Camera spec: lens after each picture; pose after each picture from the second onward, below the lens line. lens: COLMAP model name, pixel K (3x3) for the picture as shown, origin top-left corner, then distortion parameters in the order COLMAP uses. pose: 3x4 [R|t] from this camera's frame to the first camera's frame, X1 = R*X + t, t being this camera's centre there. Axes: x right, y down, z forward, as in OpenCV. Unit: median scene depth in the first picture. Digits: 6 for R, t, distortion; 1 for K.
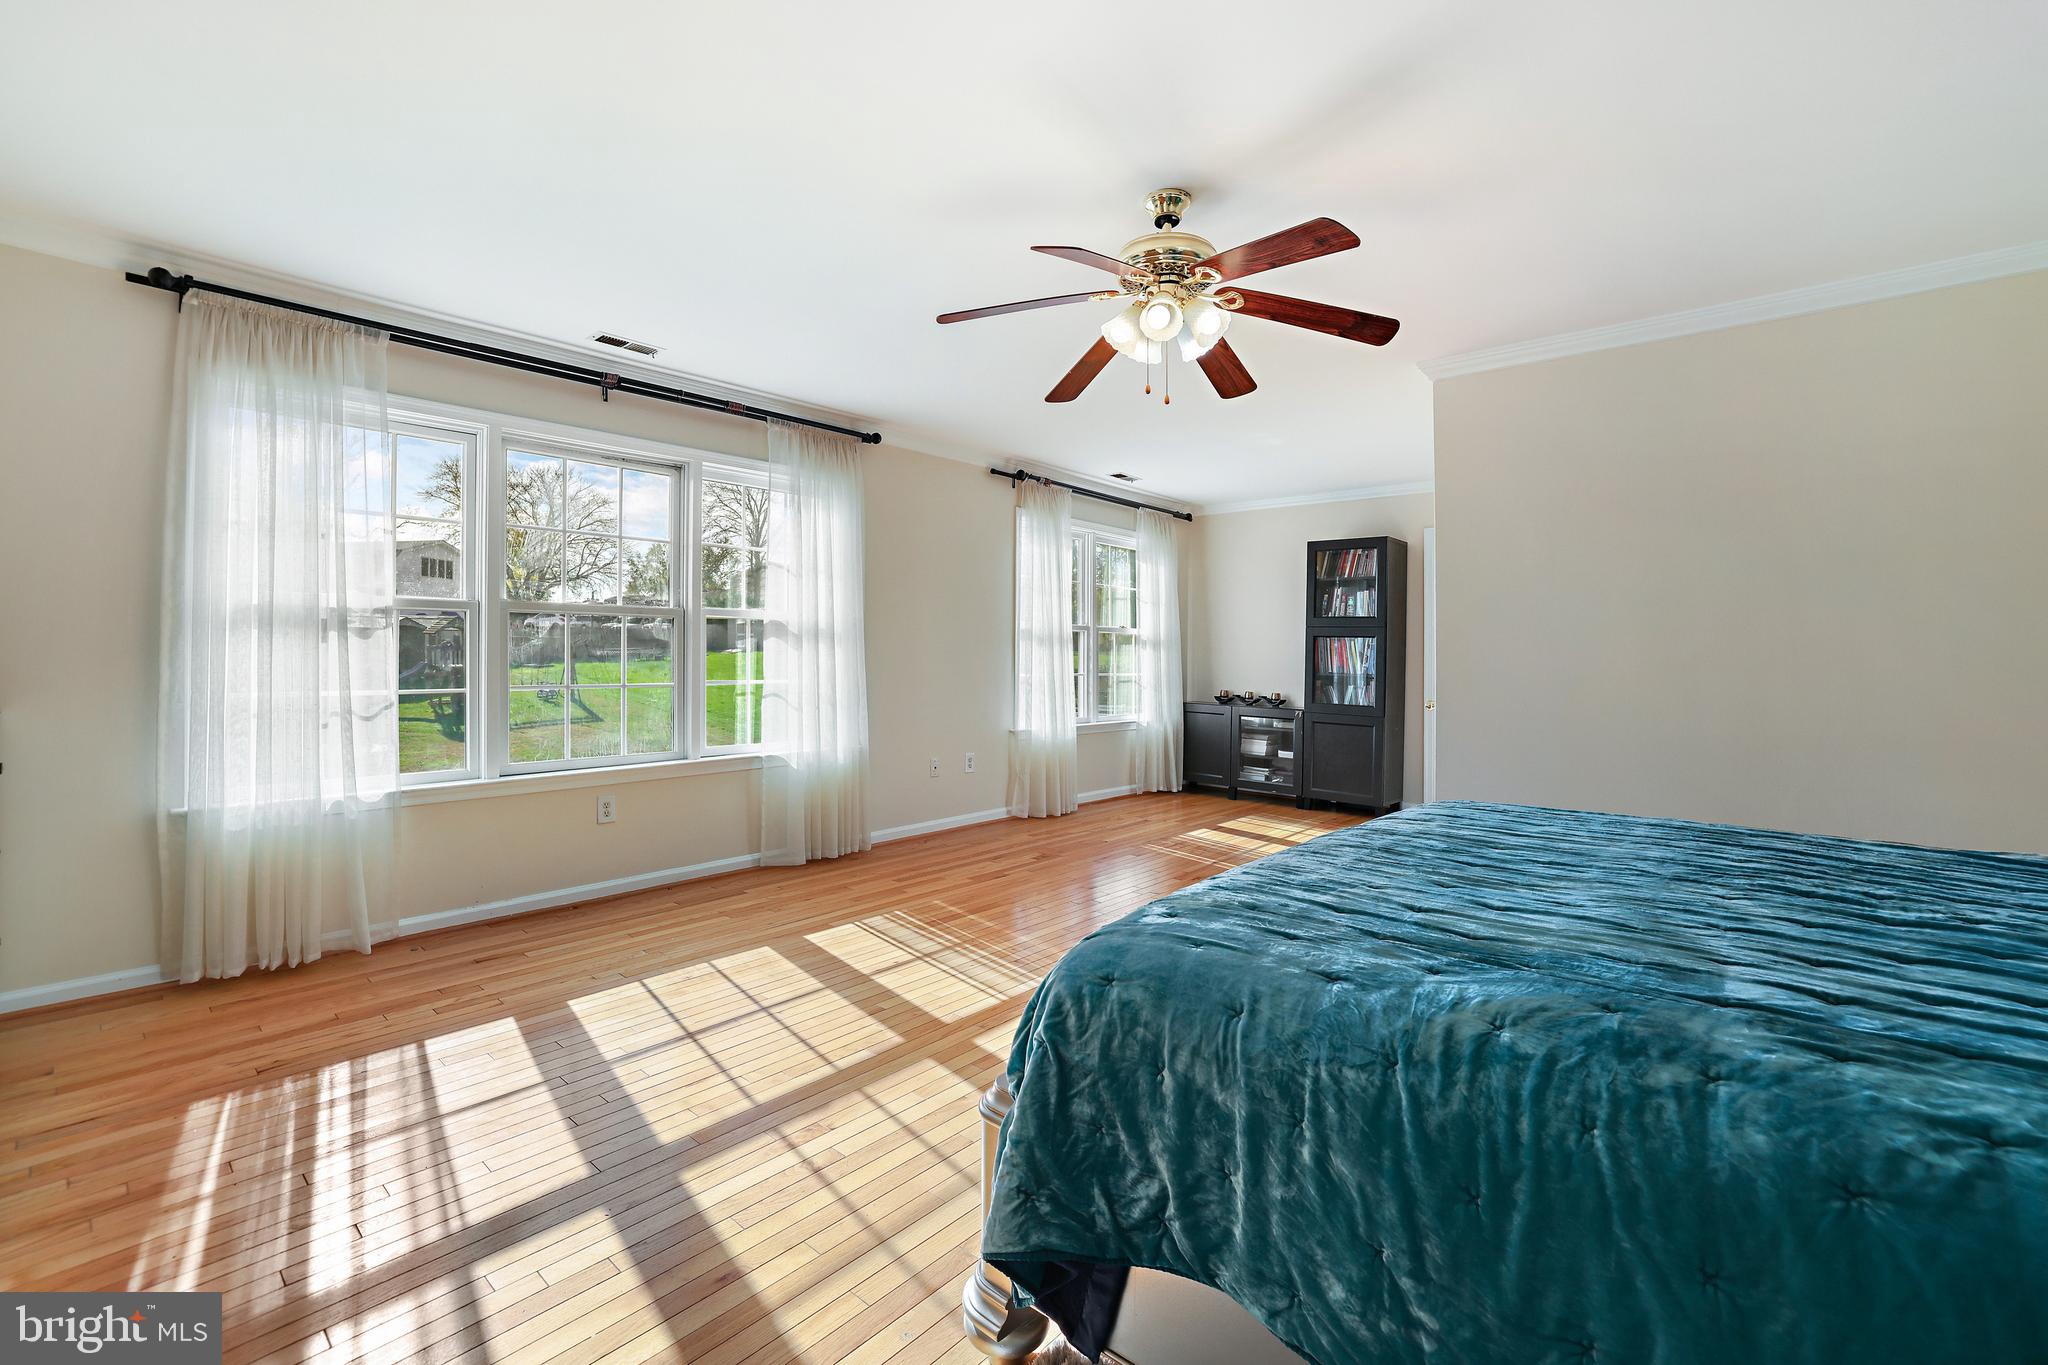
lens RADIAL K [[895.6, 0, 1030.4], [0, 895.6, 664.0], [0, 0, 1]] dist [-0.004610, 0.000247]
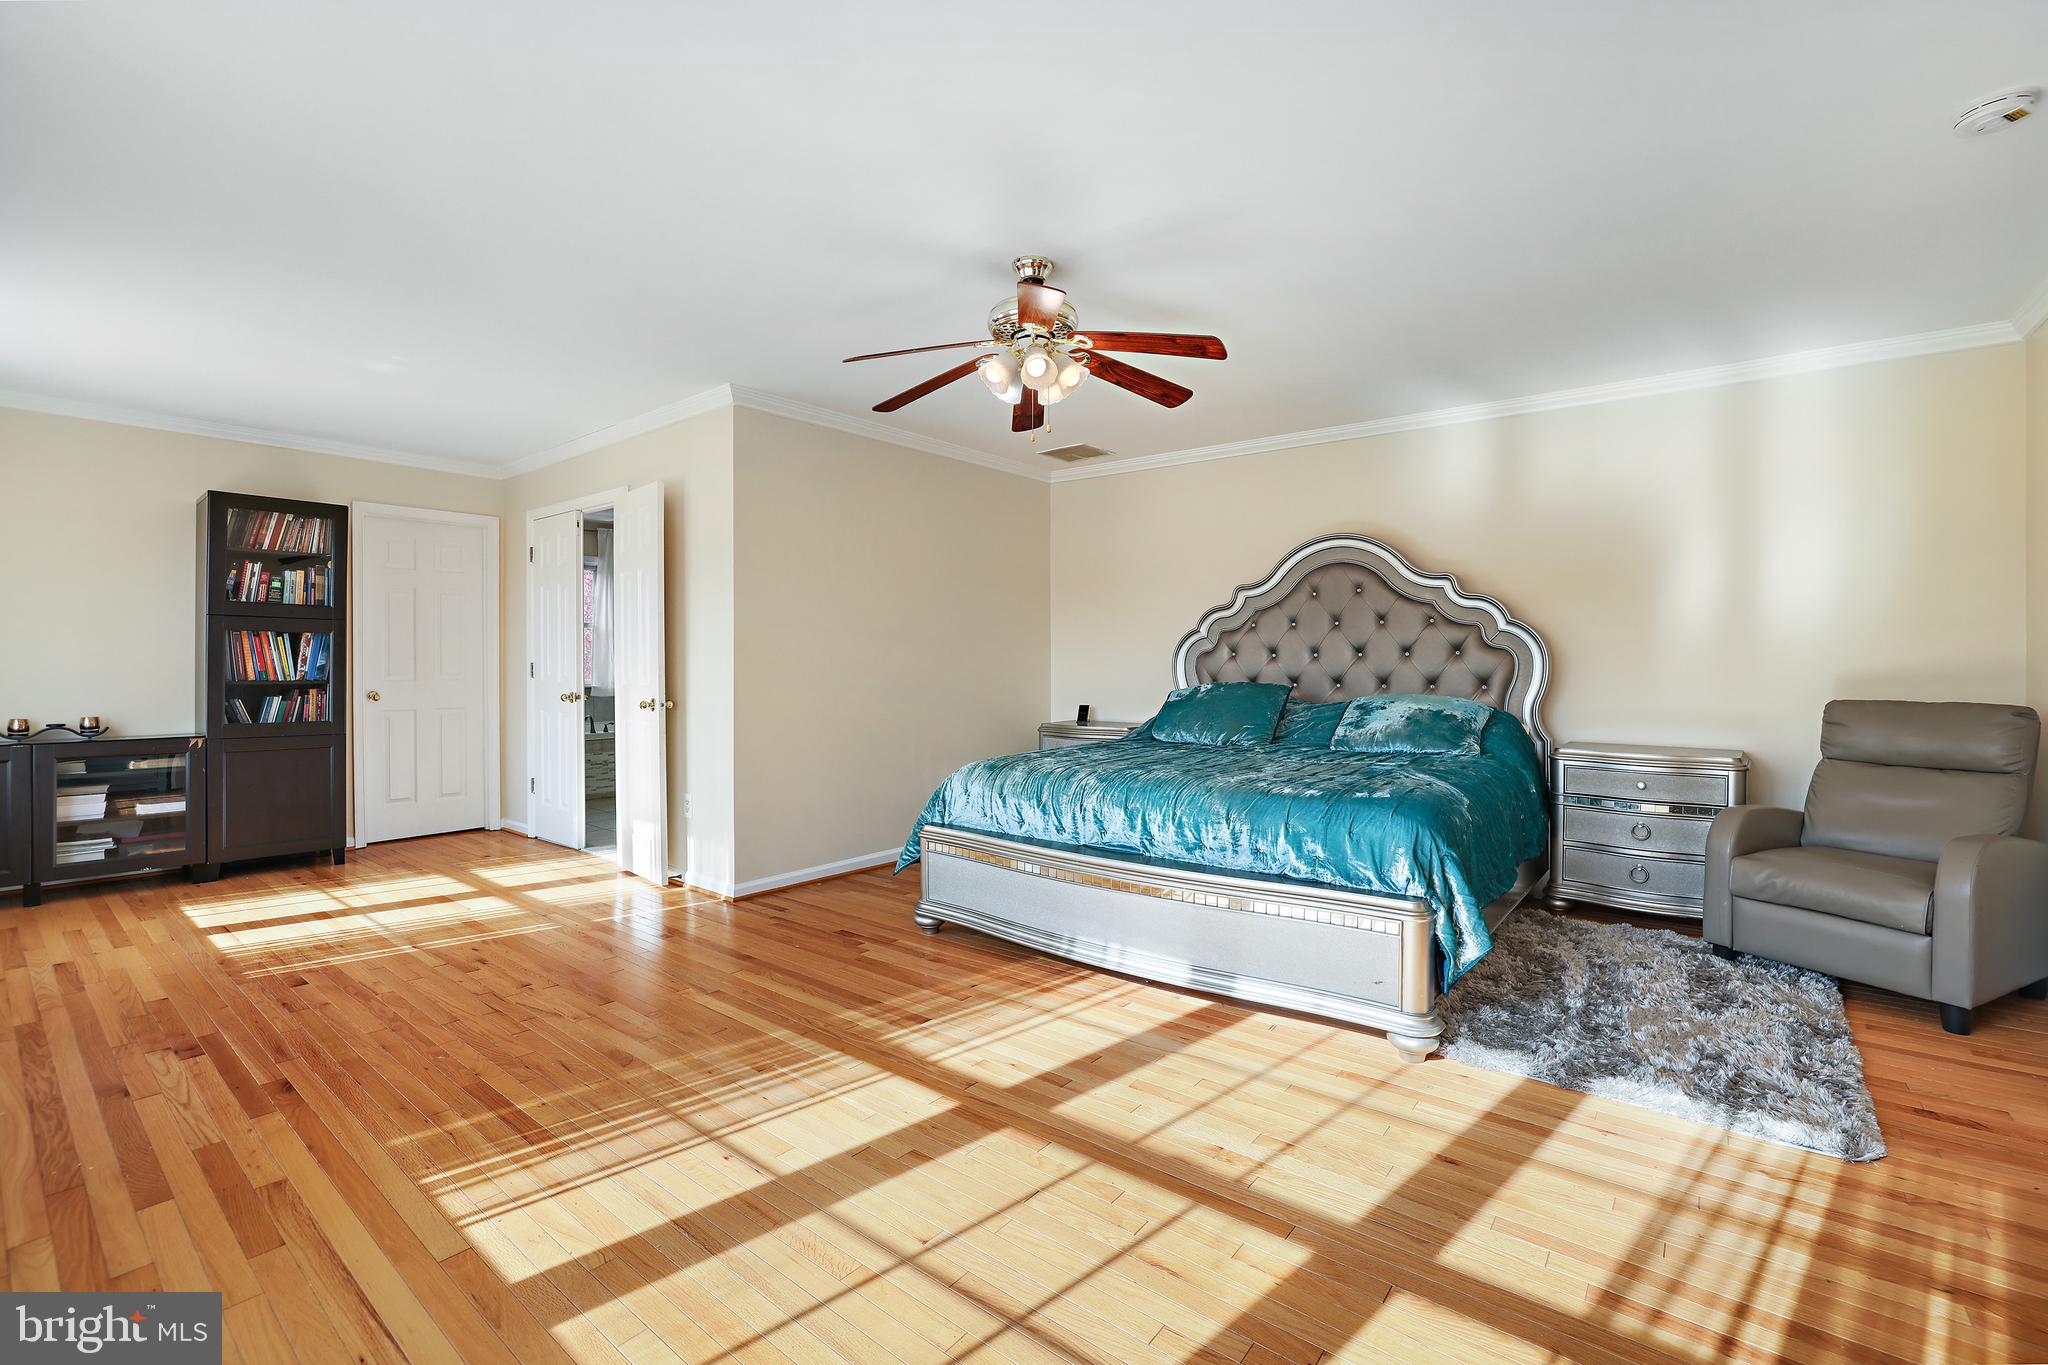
lens RADIAL K [[866.4, 0, 1027.5], [0, 866.4, 667.5], [0, 0, 1]] dist [-0.043918, 0.015264]
pose [[-0.054828, -0.012233, 0.998421, -0.667028], [0.006220, 0.999901, 0.012593, -0.008542], [-0.998476, 0.006901, -0.054746, 0.739708]]
